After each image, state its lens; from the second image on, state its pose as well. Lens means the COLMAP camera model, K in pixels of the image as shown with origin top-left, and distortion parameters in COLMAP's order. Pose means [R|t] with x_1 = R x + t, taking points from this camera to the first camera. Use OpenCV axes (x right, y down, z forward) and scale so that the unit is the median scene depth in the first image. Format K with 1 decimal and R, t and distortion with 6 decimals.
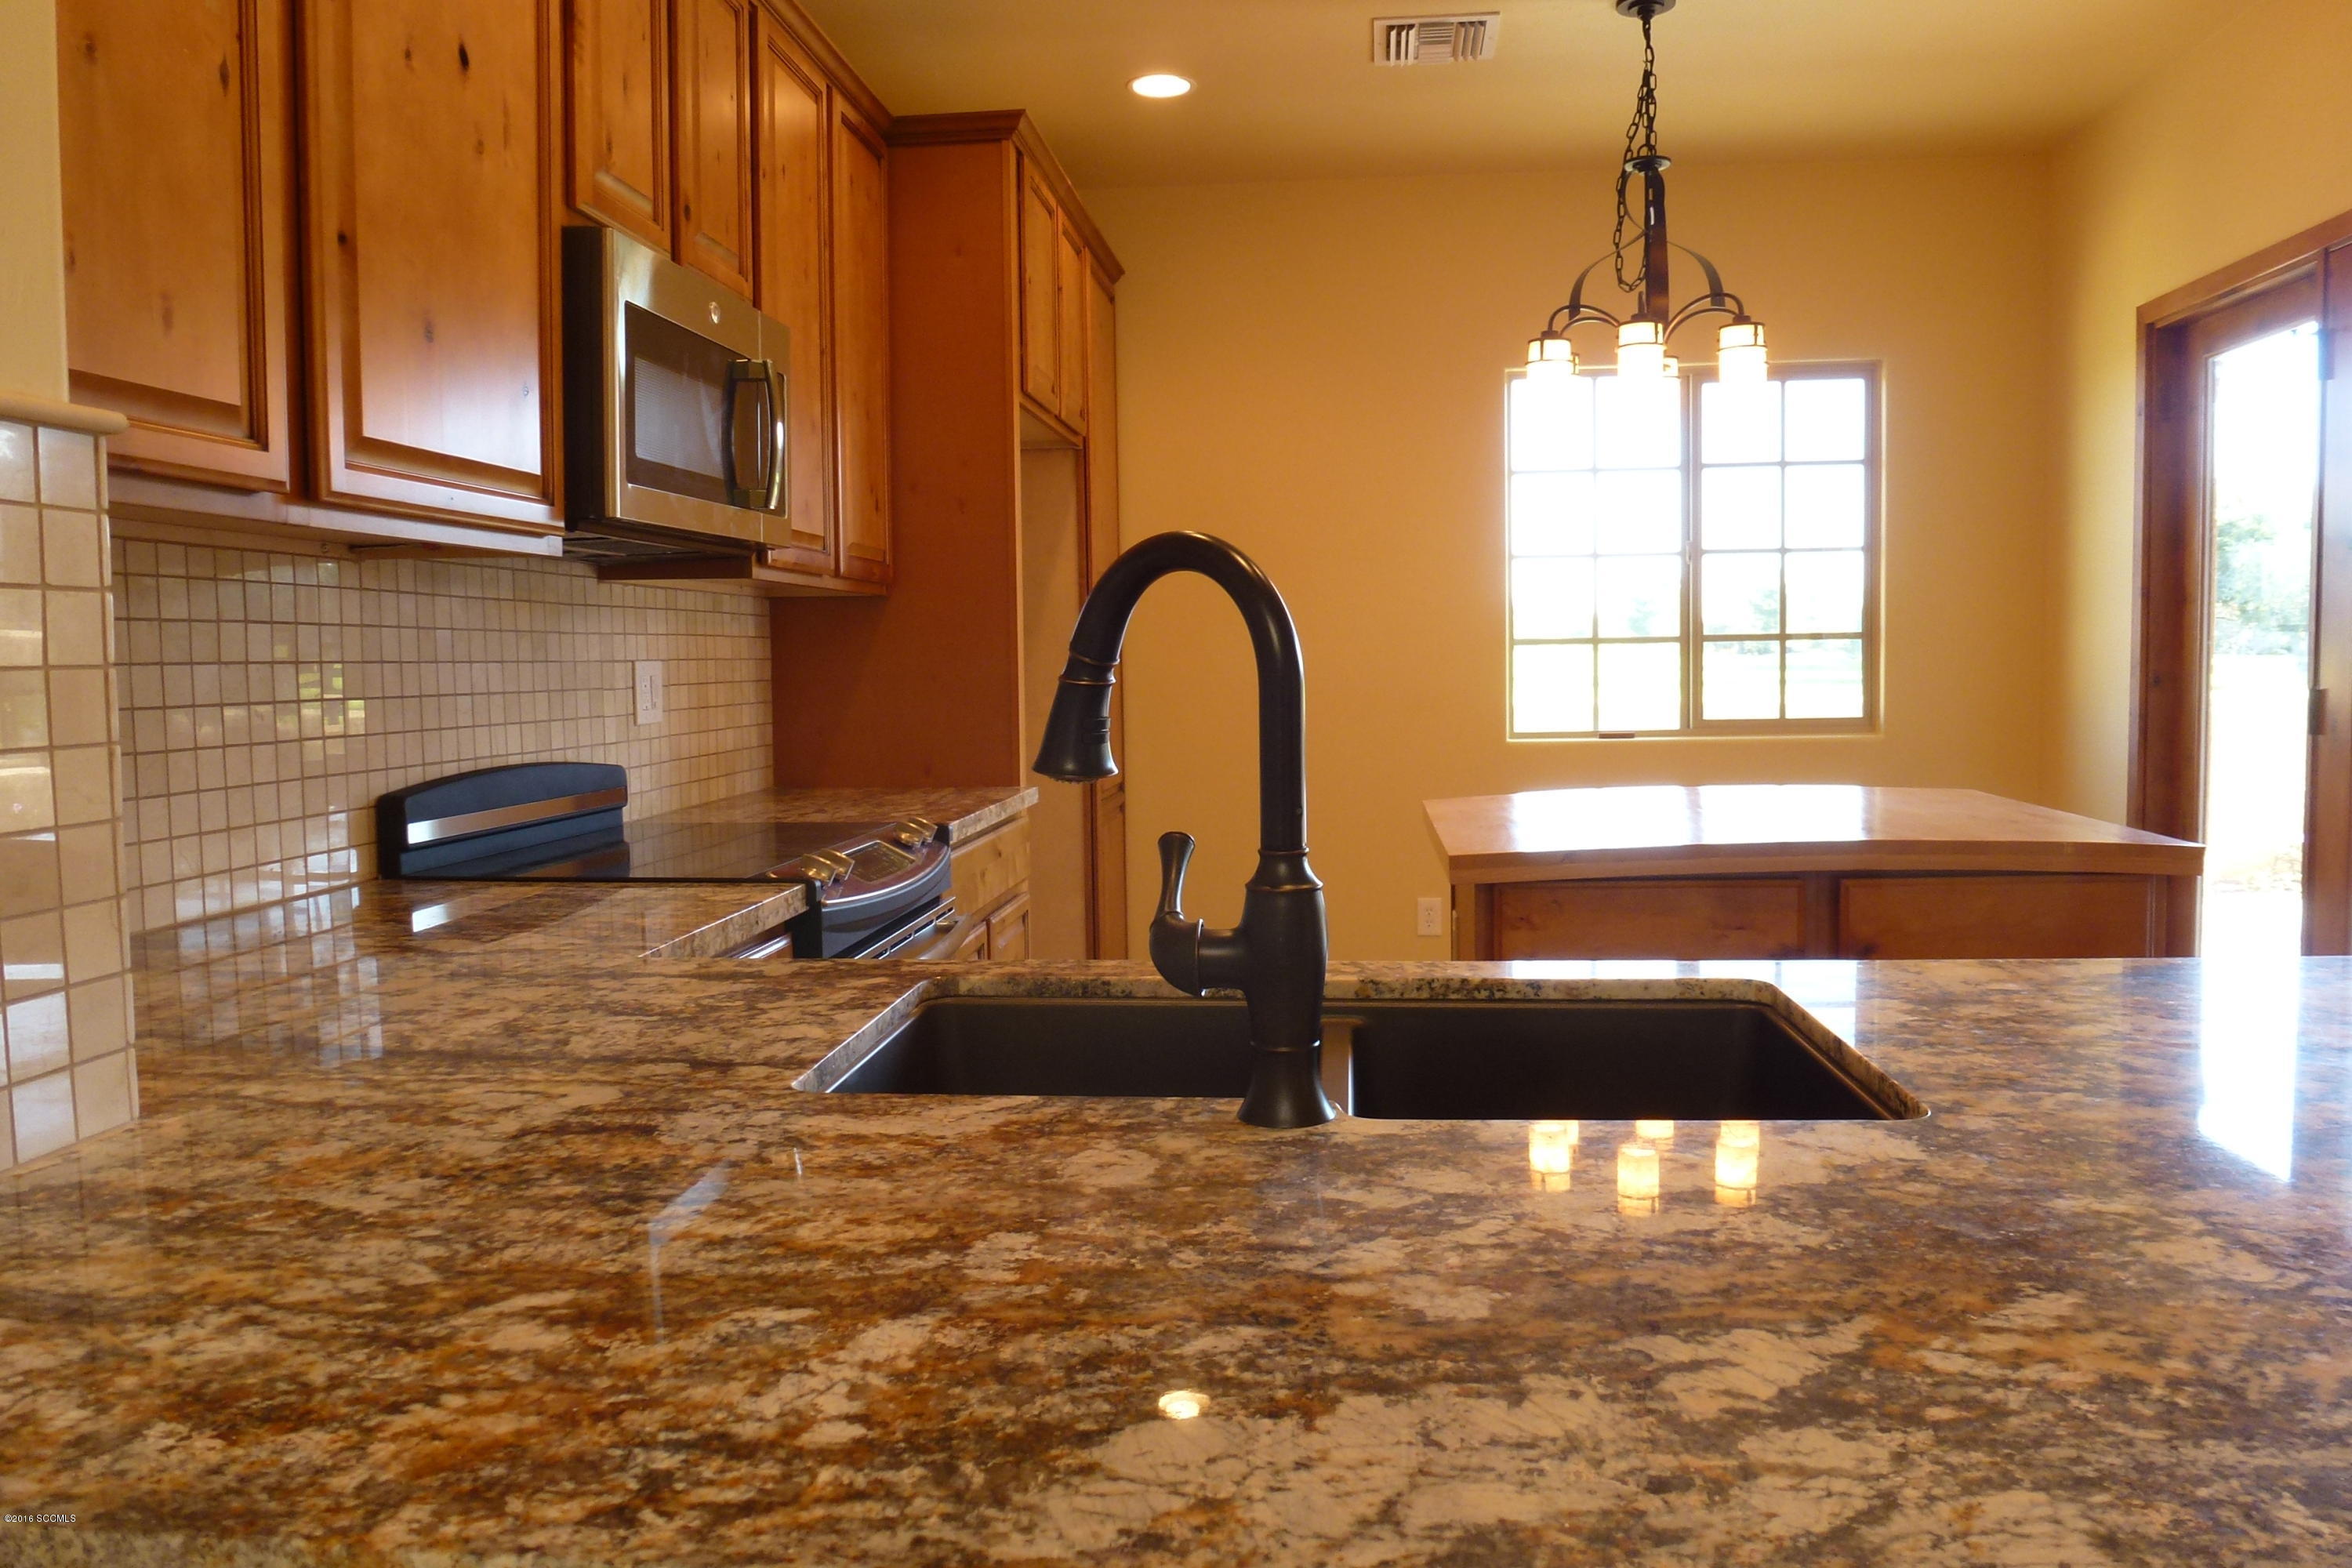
lens RADIAL K [[1682.6, 0, 1148.0], [0, 1682.6, 775.1], [0, 0, 1]] dist [-0.001809, 0.003119]
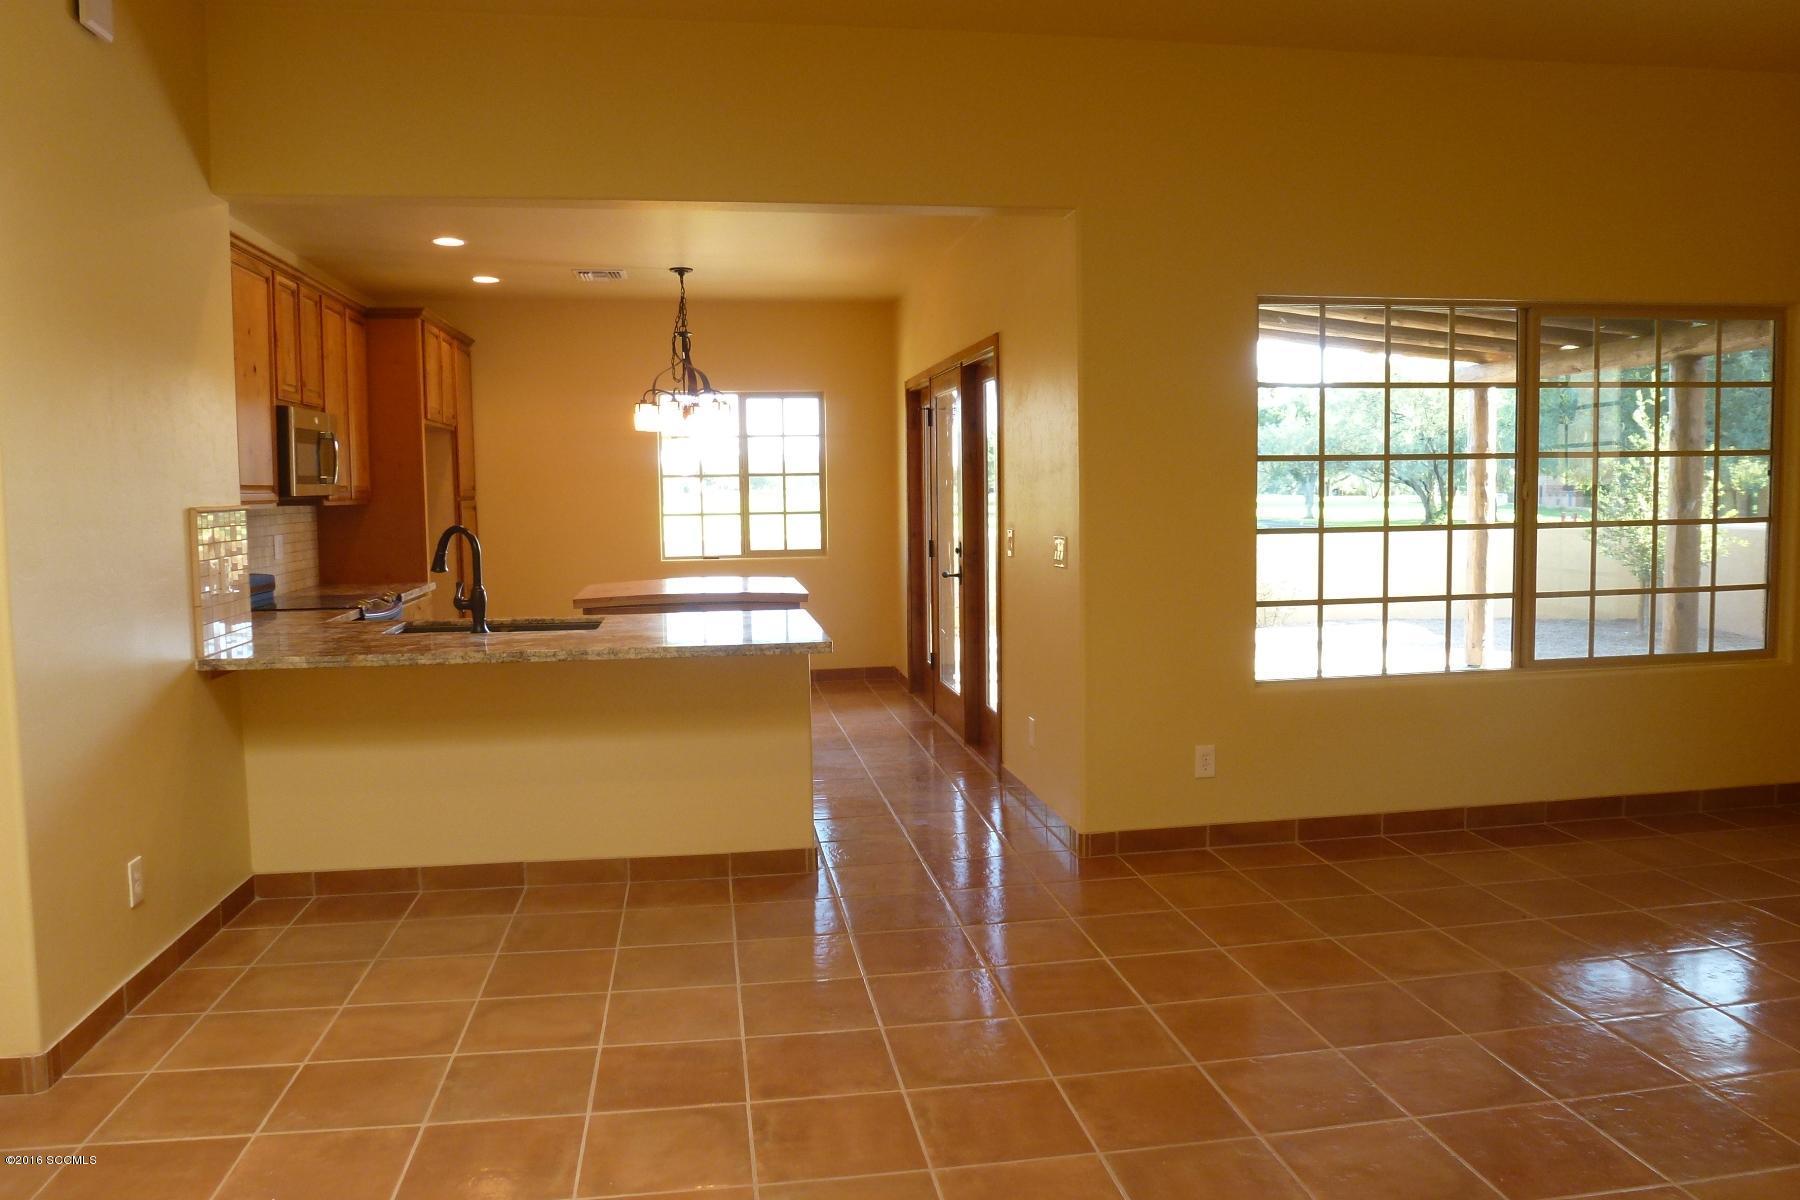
lens RADIAL K [[1290.2, 0, 896.2], [0, 1290.2, 613.8], [0, 0, 1]] dist [-0.060269, 0.002487]
pose [[0.962297, -0.020554, 0.271224, 0.072291], [0.014359, 0.999589, 0.024805, 0.015802], [-0.271623, -0.019975, 0.962196, -0.954963]]
